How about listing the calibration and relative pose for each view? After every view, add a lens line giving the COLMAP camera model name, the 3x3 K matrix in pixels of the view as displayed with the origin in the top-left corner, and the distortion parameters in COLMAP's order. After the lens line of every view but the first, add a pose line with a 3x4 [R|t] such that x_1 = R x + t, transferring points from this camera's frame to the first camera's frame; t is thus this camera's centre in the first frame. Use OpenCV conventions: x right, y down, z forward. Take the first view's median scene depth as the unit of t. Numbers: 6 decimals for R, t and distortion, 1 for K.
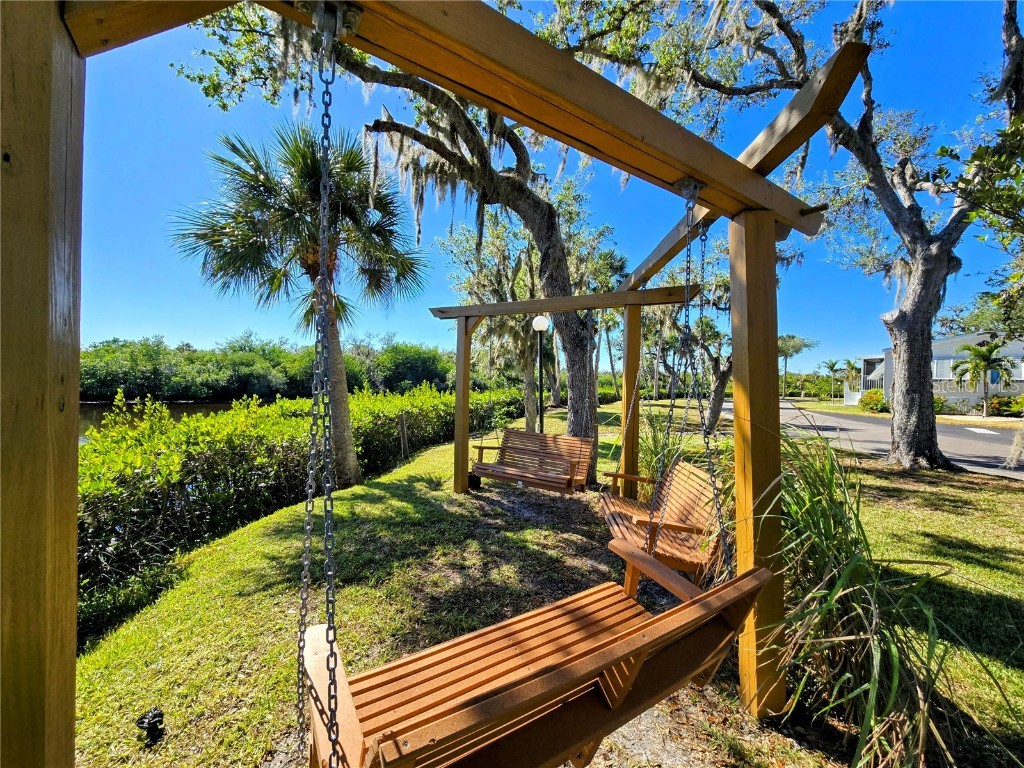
lens RADIAL K [[412.6, 0, 511.8], [0, 412.6, 386.2], [0, 0, 1]] dist [-0.001425, -0.000260]
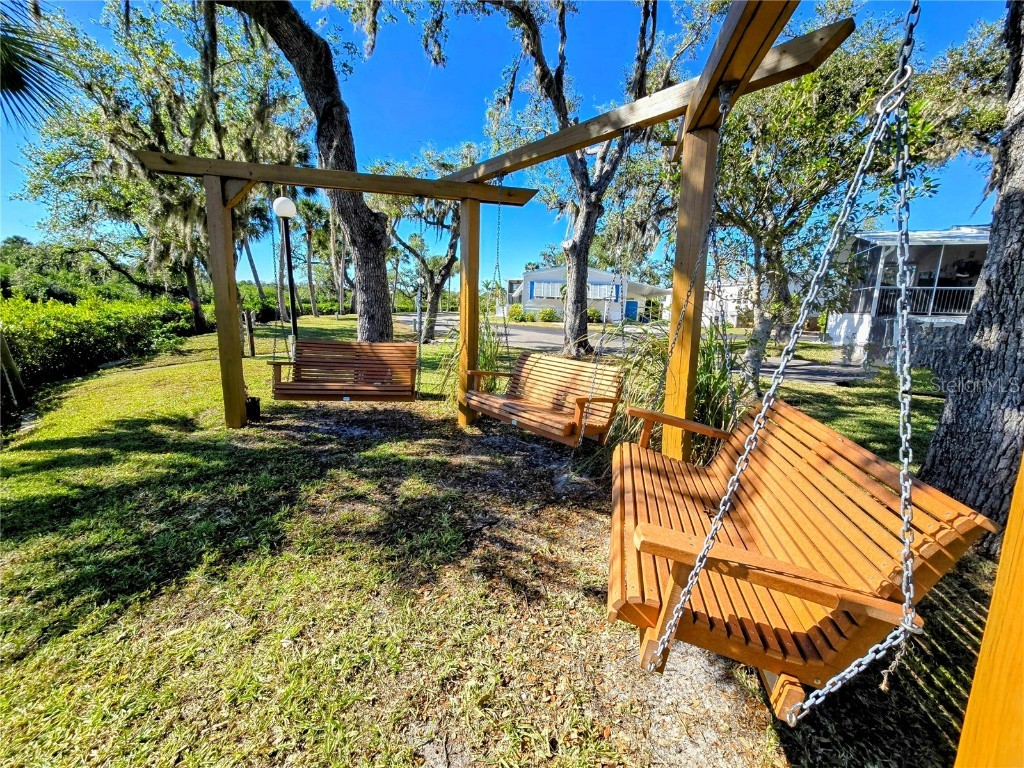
lens RADIAL K [[412.6, 0, 511.5], [0, 412.6, 384.0], [0, 0, 1]] dist [-0.001425, -0.000260]
pose [[0.740657, -0.119883, 0.661101, -0.284013], [-0.013636, 0.981068, 0.193183, 0.032859], [-0.671745, -0.152097, 0.725000, 0.149470]]
